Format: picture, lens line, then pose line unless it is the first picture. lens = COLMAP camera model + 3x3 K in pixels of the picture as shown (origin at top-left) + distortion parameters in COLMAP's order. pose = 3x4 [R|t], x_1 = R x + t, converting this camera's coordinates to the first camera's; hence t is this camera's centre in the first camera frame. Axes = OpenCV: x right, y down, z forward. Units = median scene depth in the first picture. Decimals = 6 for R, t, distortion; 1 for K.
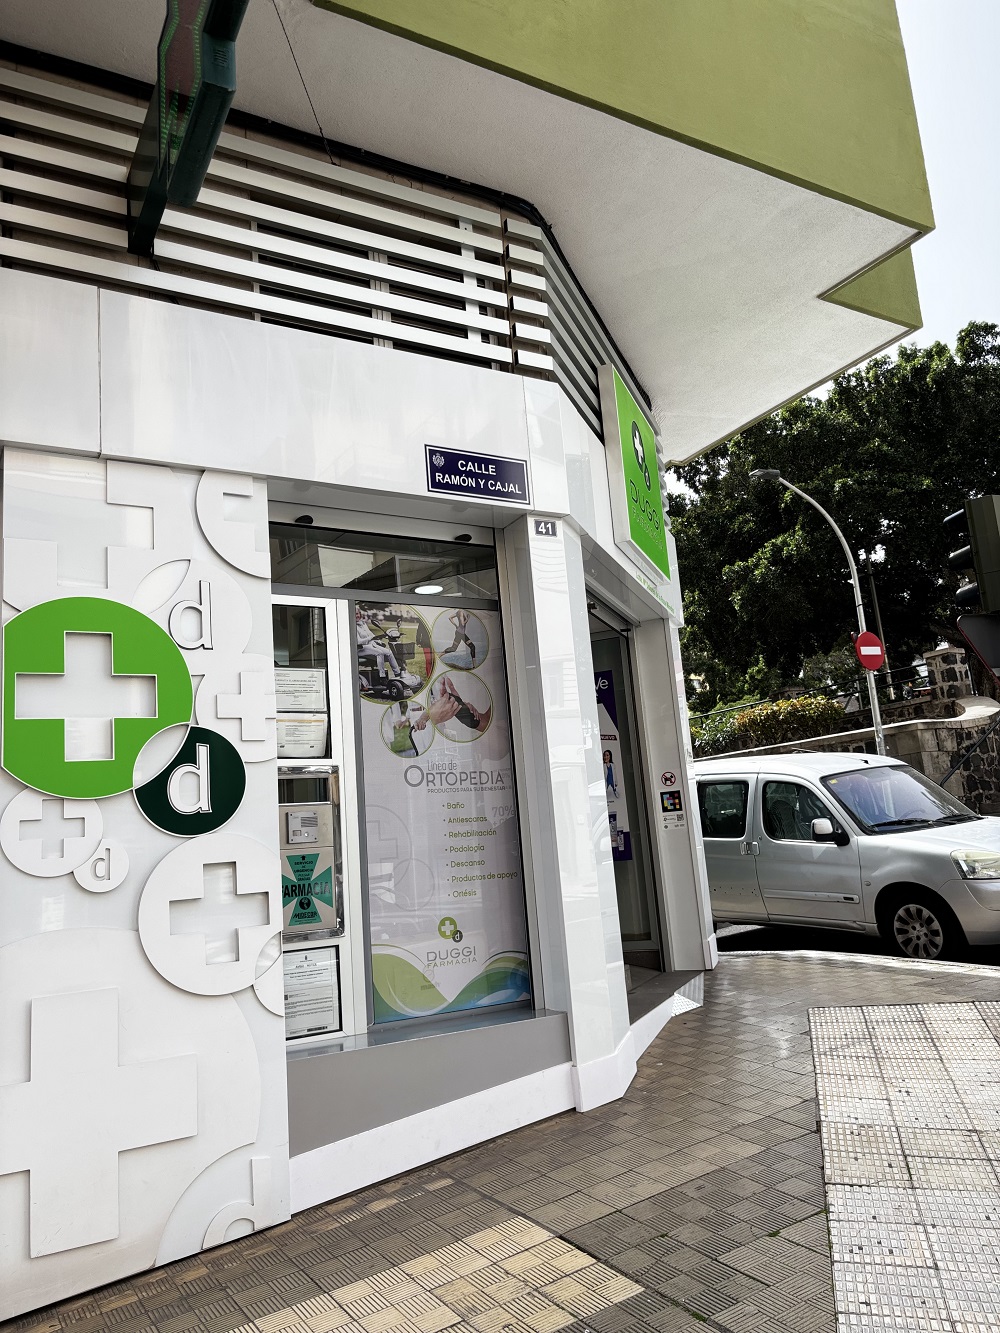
lens RADIAL K [[1008.8, 0, 501.2], [0, 1008.8, 669.5], [0, 0, 1]] dist [0.033728, -0.040254]
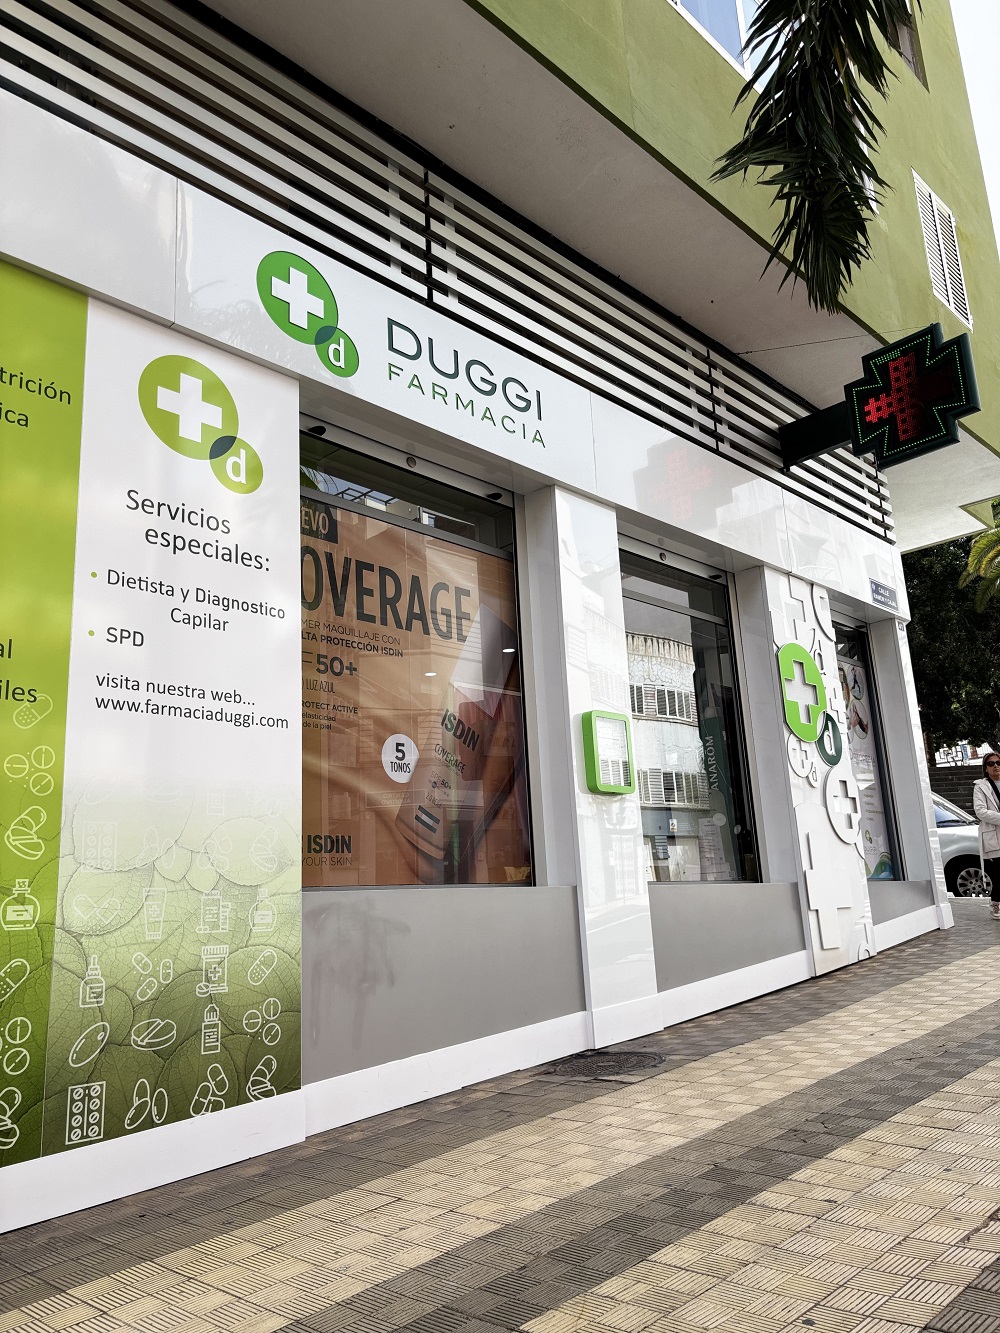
lens RADIAL K [[994.3, 0, 493.2], [0, 994.3, 671.3], [0, 0, 1]] dist [0.038795, -0.035889]
pose [[0.966469, 0.090067, 0.240471, -1.189647], [-0.073273, 0.994264, -0.077907, 0.148903], [-0.246109, 0.057675, 0.967525, -0.632364]]
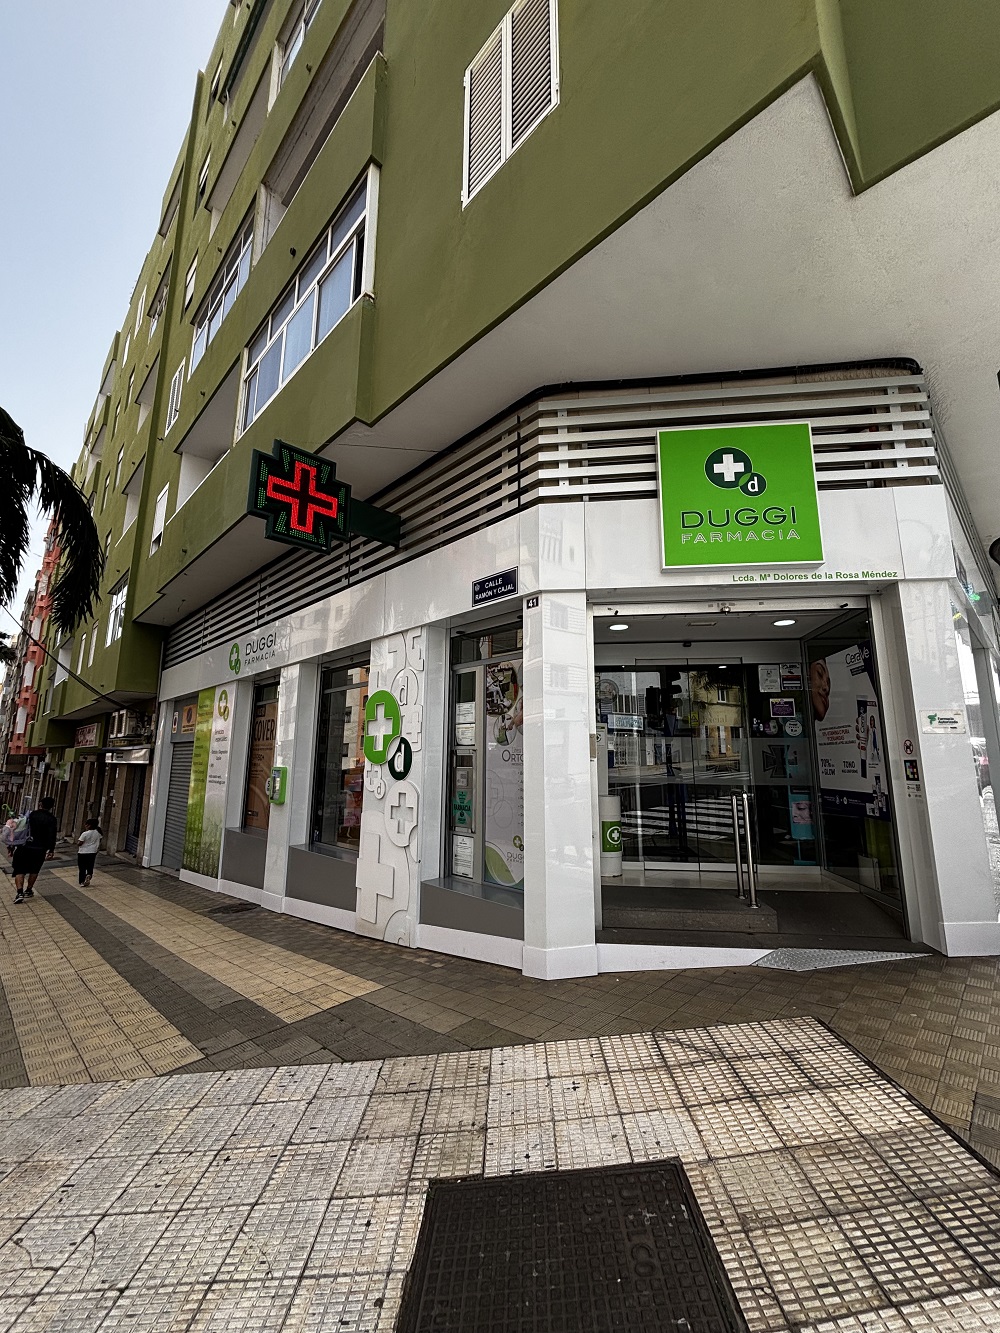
lens RADIAL K [[537.6, 0, 500.6], [0, 537.6, 664.0], [0, 0, 1]] dist [0.000371, 0.000040]
pose [[0.249101, -0.094947, -0.963812, 0.883951], [0.159310, 0.985643, -0.055923, -0.007149], [0.955285, -0.139614, 0.260650, 0.762812]]
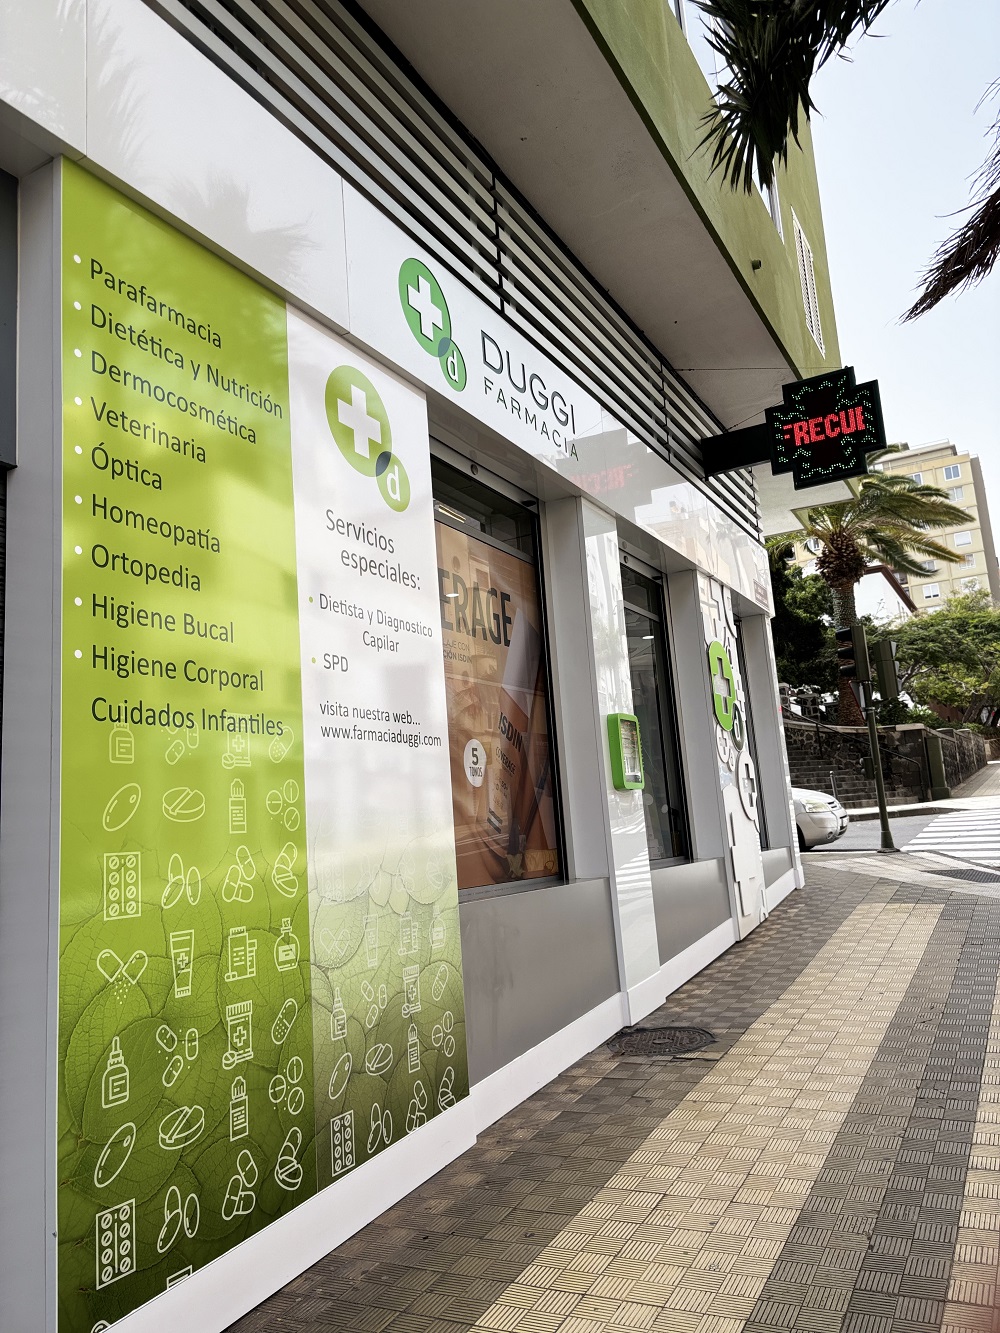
lens RADIAL K [[999.7, 0, 502.0], [0, 999.7, 657.0], [0, 0, 1]] dist [0.117236, -0.286230]
pose [[0.850456, 0.109069, 0.514615, -1.586740], [-0.093514, 0.994034, -0.056136, 0.108181], [-0.517668, -0.000382, 0.855582, -0.536395]]
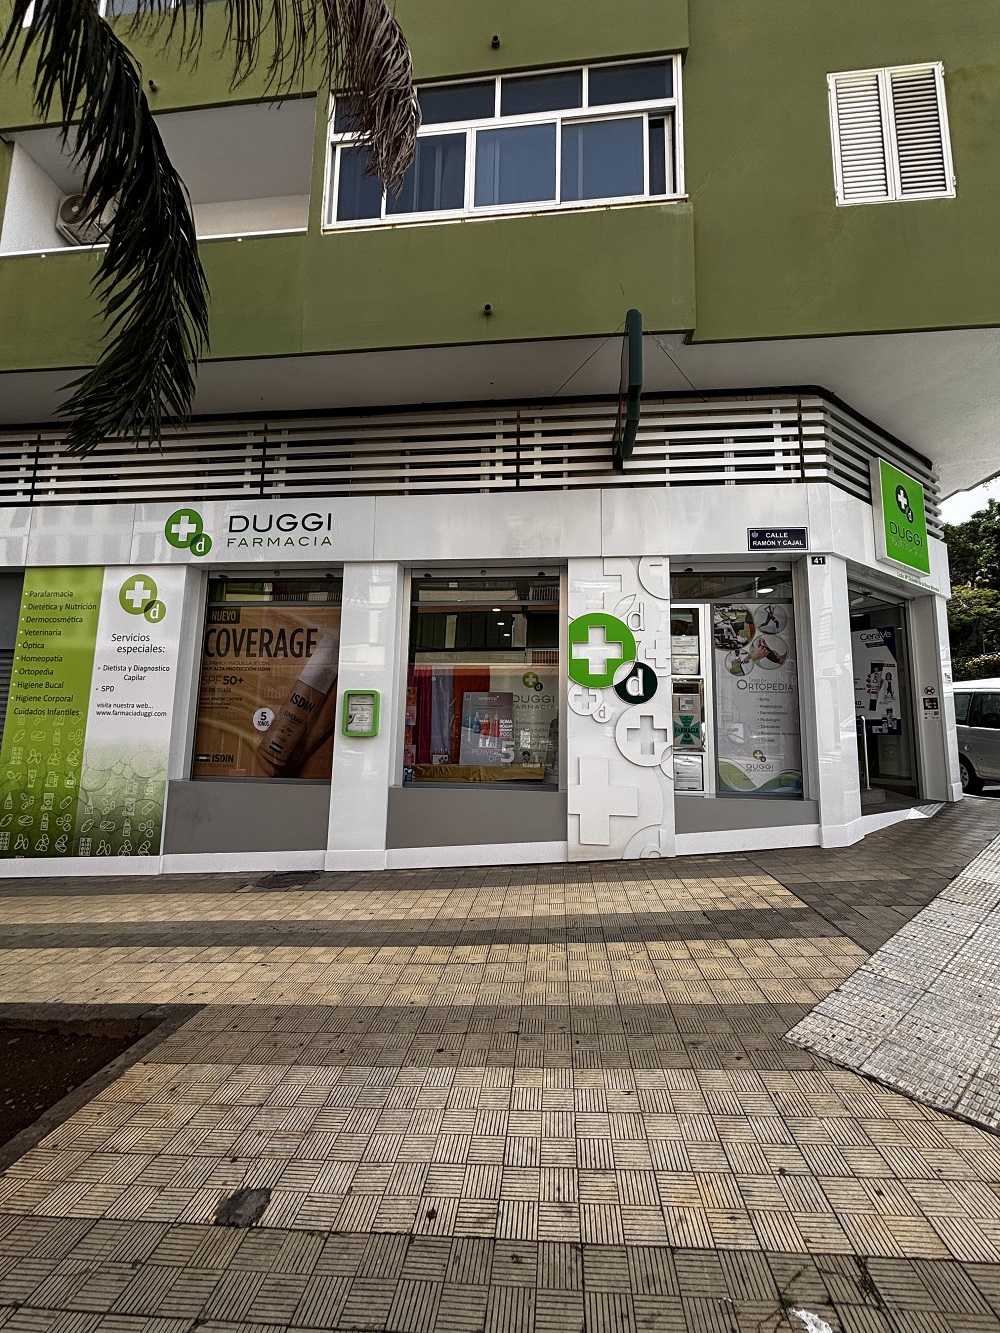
lens RADIAL K [[537.6, 0, 500.6], [0, 537.6, 664.0], [0, 0, 1]] dist [0.000371, 0.000040]
pose [[0.804687, 0.018662, -0.593406, 0.182812], [0.031734, 0.996725, 0.074380, -0.040481], [0.592851, -0.078684, 0.801459, -0.231481]]
